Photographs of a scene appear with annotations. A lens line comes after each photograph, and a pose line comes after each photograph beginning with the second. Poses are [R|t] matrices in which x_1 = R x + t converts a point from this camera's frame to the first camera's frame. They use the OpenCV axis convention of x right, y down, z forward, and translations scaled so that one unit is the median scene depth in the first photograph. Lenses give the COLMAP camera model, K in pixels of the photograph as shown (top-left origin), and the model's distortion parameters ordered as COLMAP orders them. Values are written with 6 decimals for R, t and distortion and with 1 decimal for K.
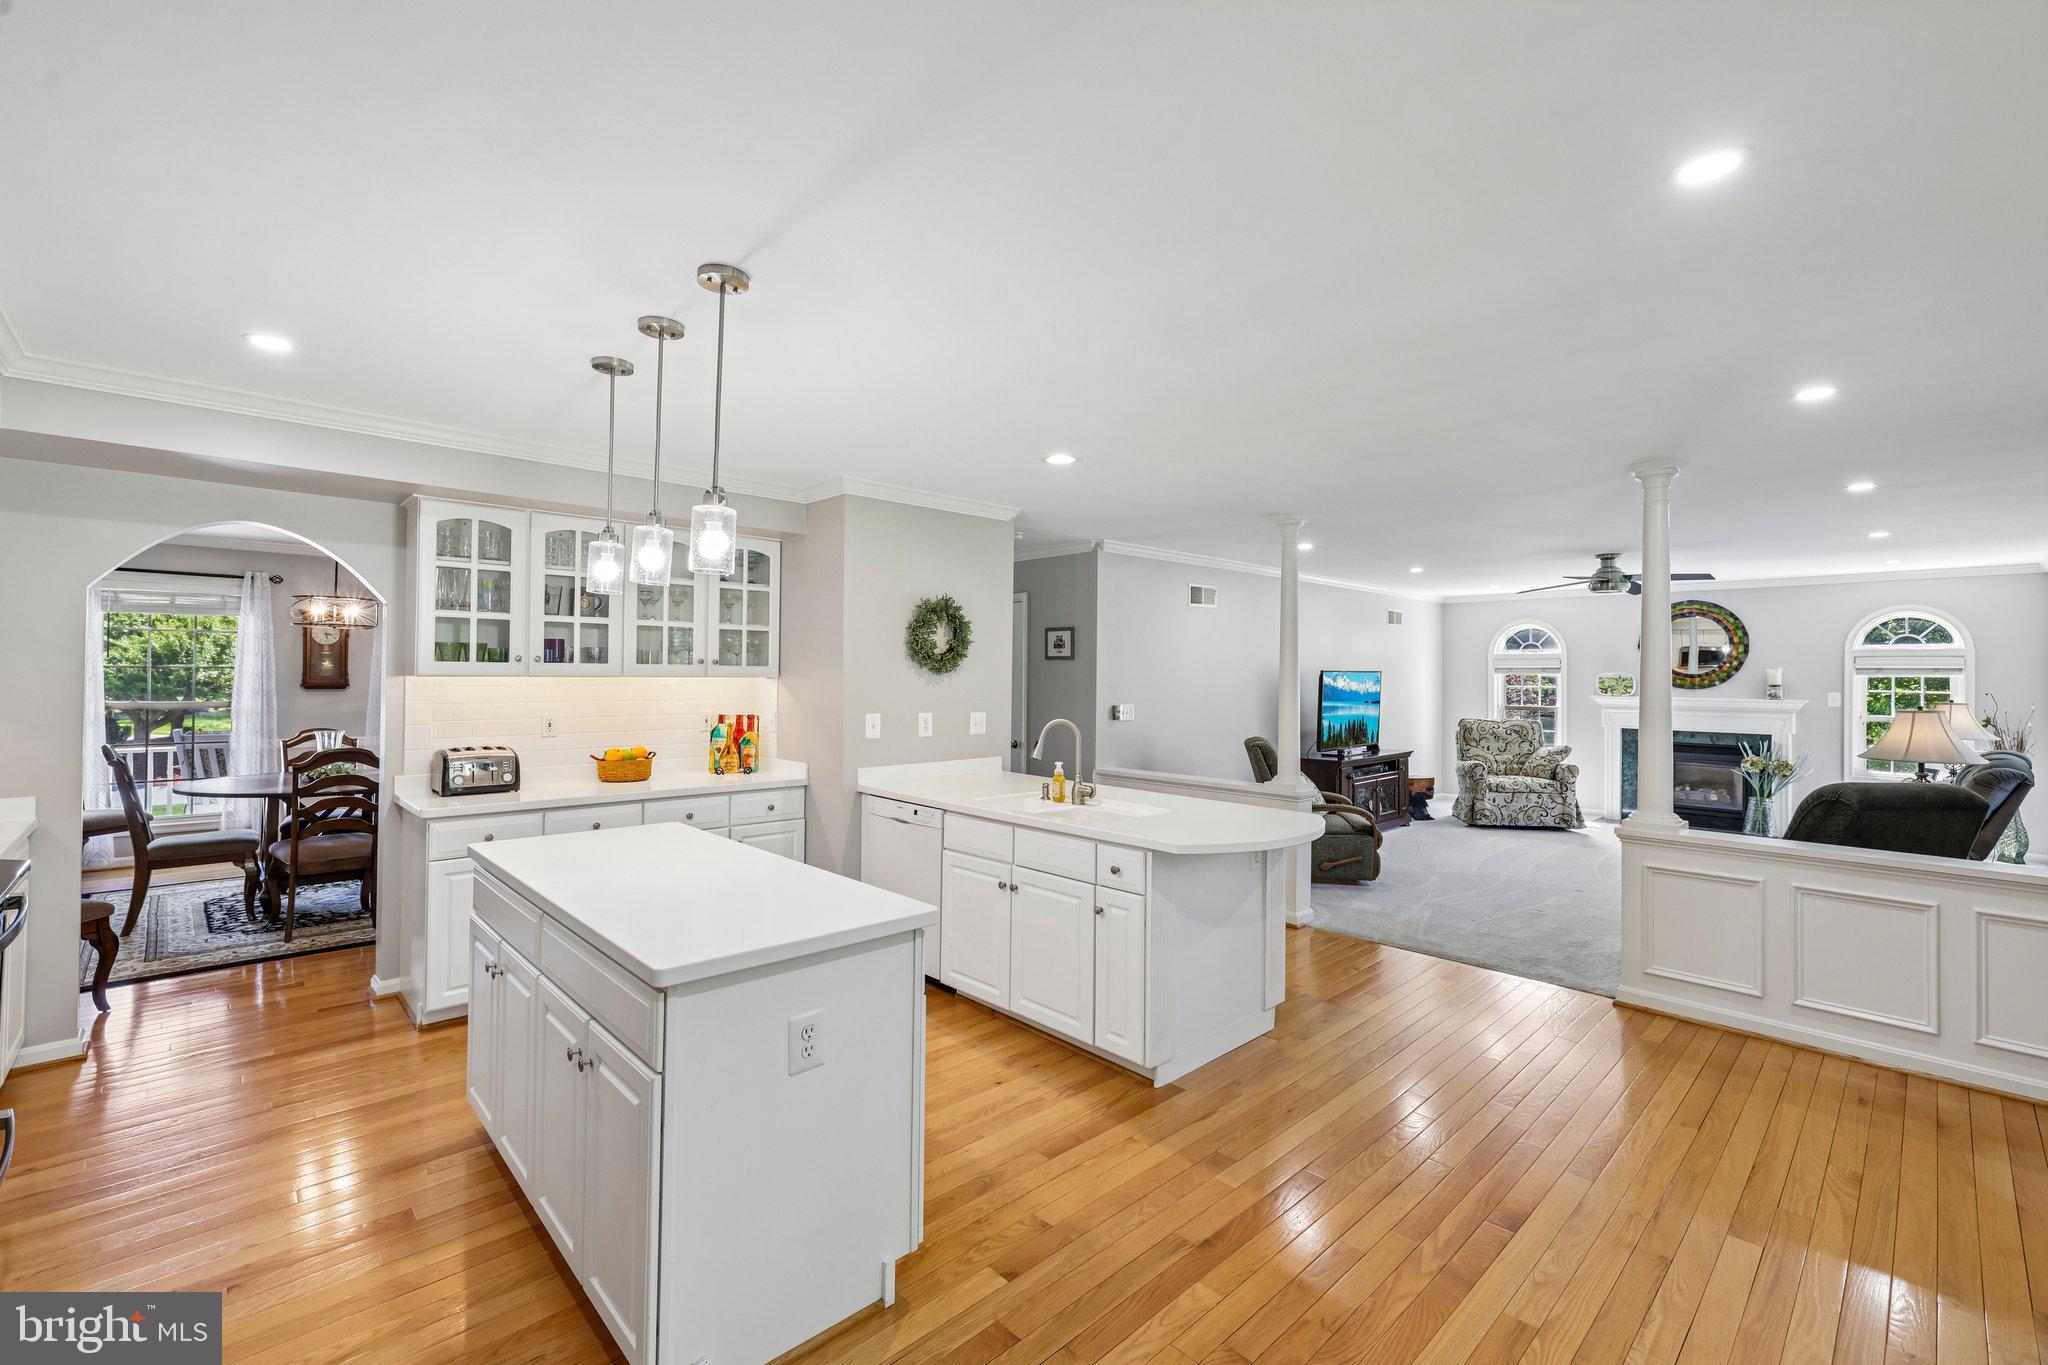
lens RADIAL K [[871.2, 0, 1018.3], [0, 871.2, 671.9], [0, 0, 1]] dist [-0.002646, 0.001914]
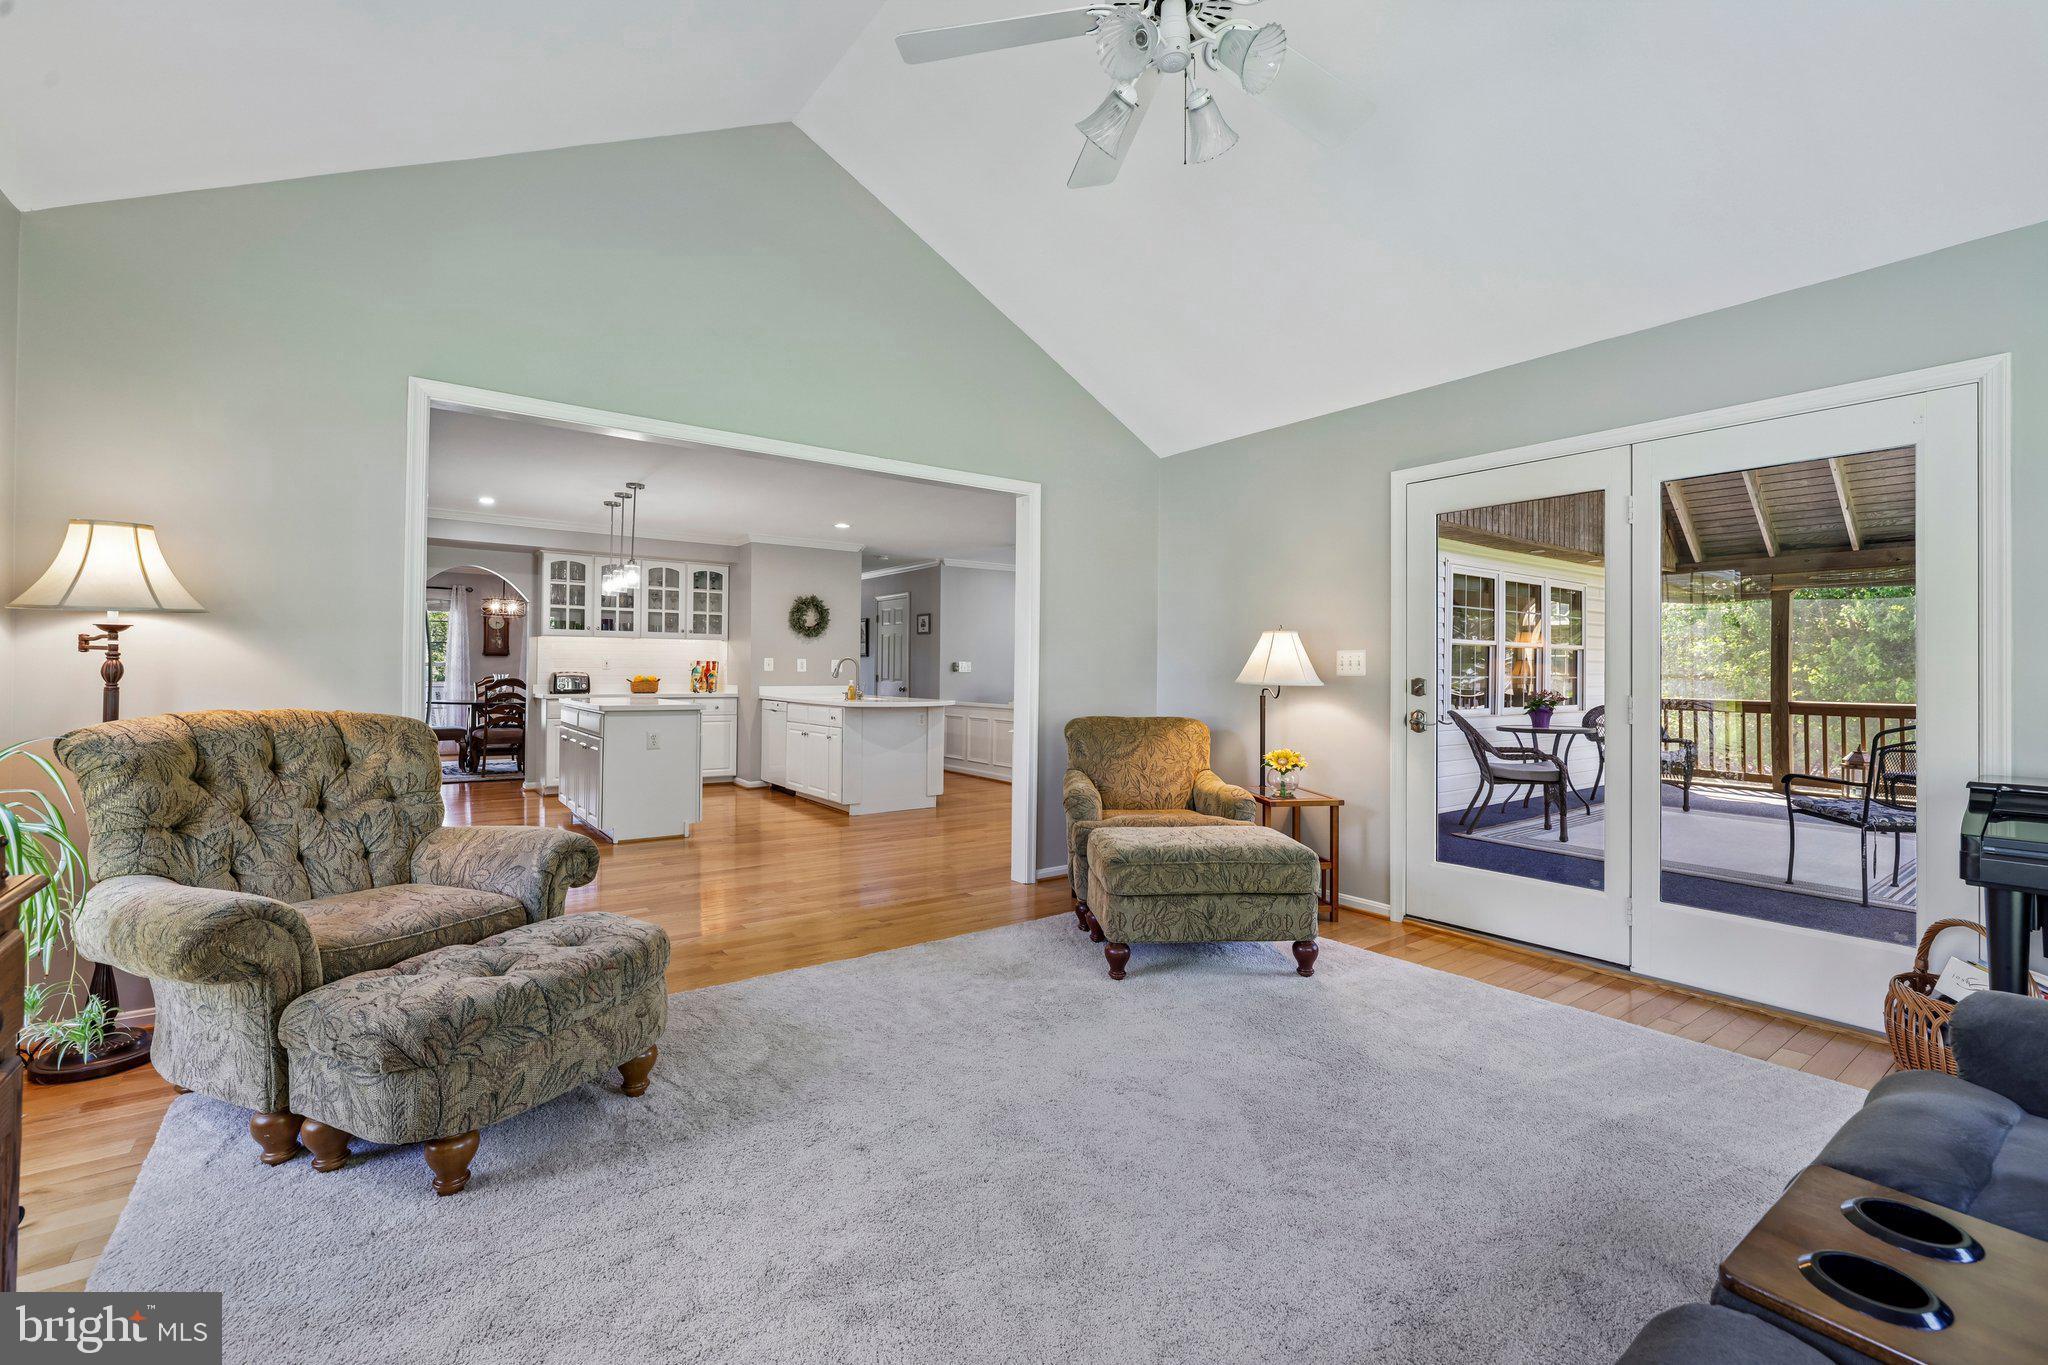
lens RADIAL K [[871.2, 0, 1016.6], [0, 871.2, 672.7], [0, 0, 1]] dist [-0.002646, 0.001914]
pose [[0.992605, -0.001659, -0.121380, 0.451235], [0.002154, 0.999990, 0.003942, 0.055963], [0.121373, -0.004174, 0.992598, -0.611131]]
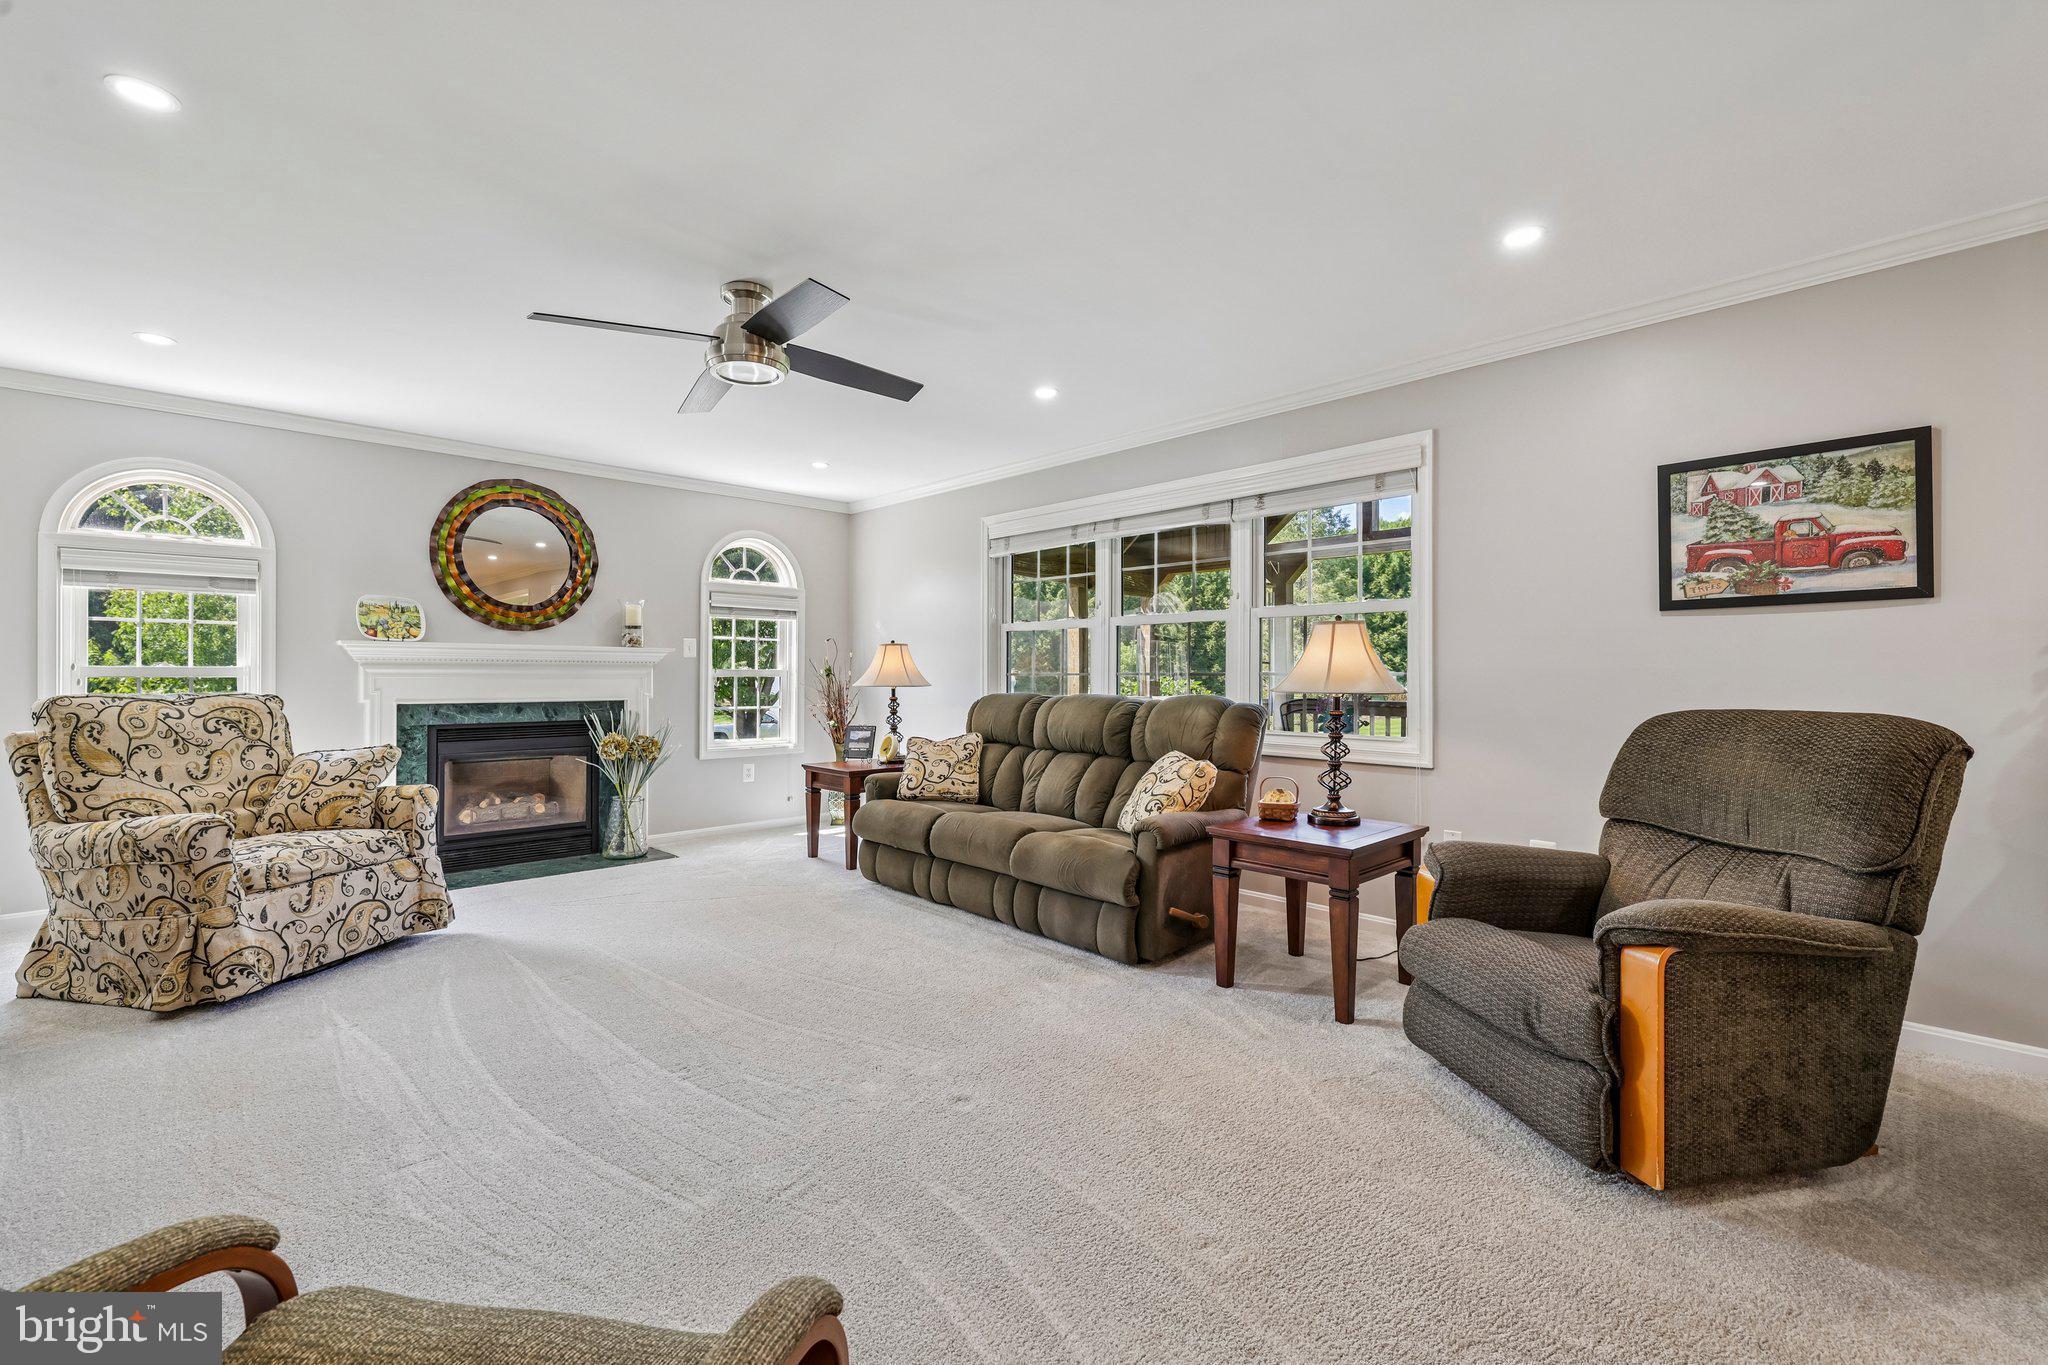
lens RADIAL K [[871.2, 0, 1021.4], [0, 871.2, 660.8], [0, 0, 1]] dist [-0.002646, 0.001914]
pose [[-0.012176, 0.007208, 0.999900, 0.269751], [-0.003441, 0.999968, -0.007251, 0.065050], [-0.999920, -0.003529, -0.012151, 1.002811]]
